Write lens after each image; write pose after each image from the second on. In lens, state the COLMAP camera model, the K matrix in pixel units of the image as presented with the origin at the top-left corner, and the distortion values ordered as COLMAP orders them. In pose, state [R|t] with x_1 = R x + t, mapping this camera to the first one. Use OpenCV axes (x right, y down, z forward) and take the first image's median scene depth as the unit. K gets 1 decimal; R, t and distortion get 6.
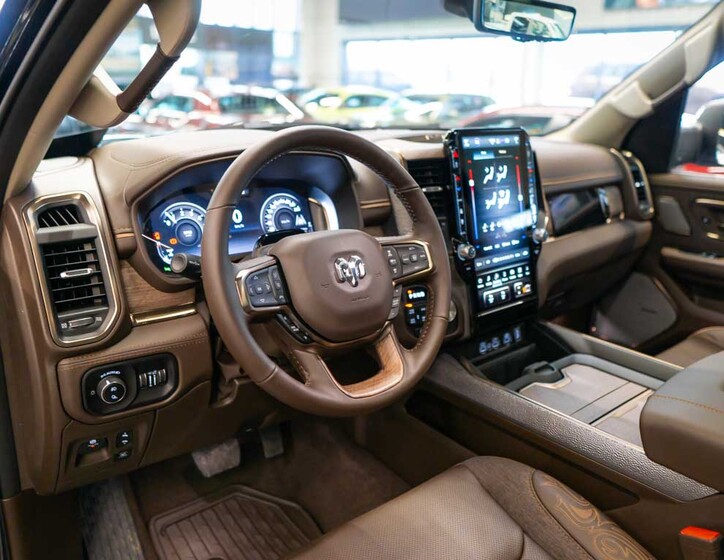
lens RADIAL K [[611.6, 0, 362.0], [0, 611.6, 280.0], [0, 0, 1]] dist [-0.005125, -0.004022]
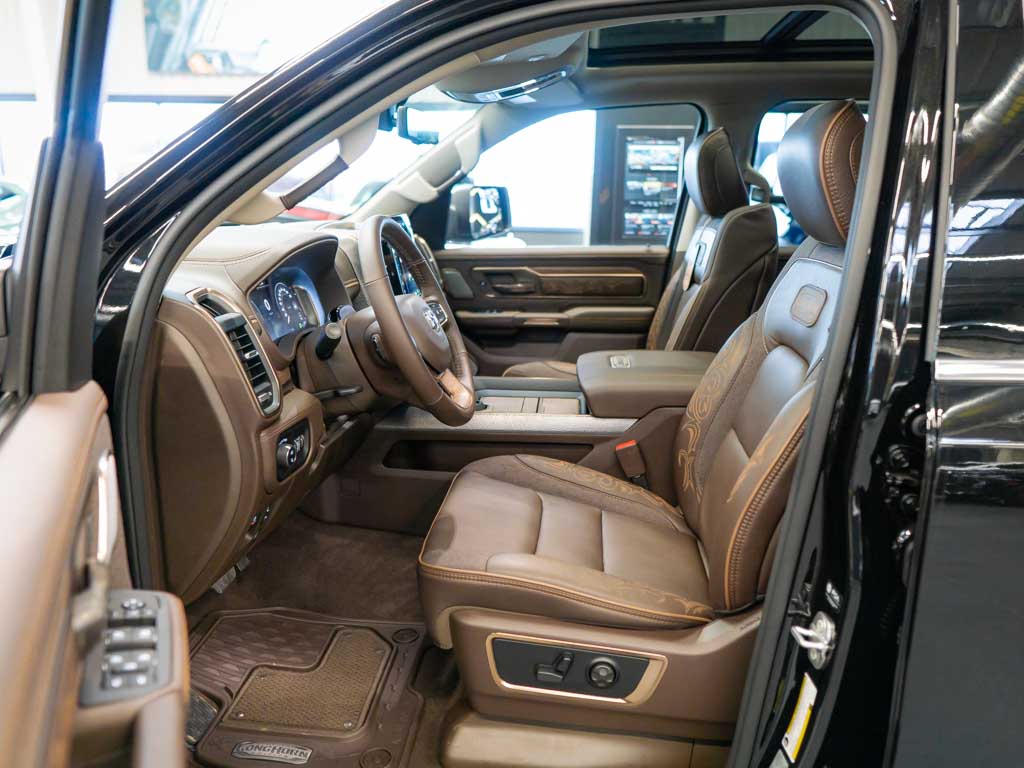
lens RADIAL K [[794.4, 0, 512.0], [0, 794.4, 384.0], [0, 0, 1]] dist [-0.001378, -0.000084]
pose [[0.703228, -0.190492, 0.684969, -0.772485], [0.218191, 0.974770, 0.047080, 0.052008], [-0.676656, 0.116346, 0.727049, -0.249975]]
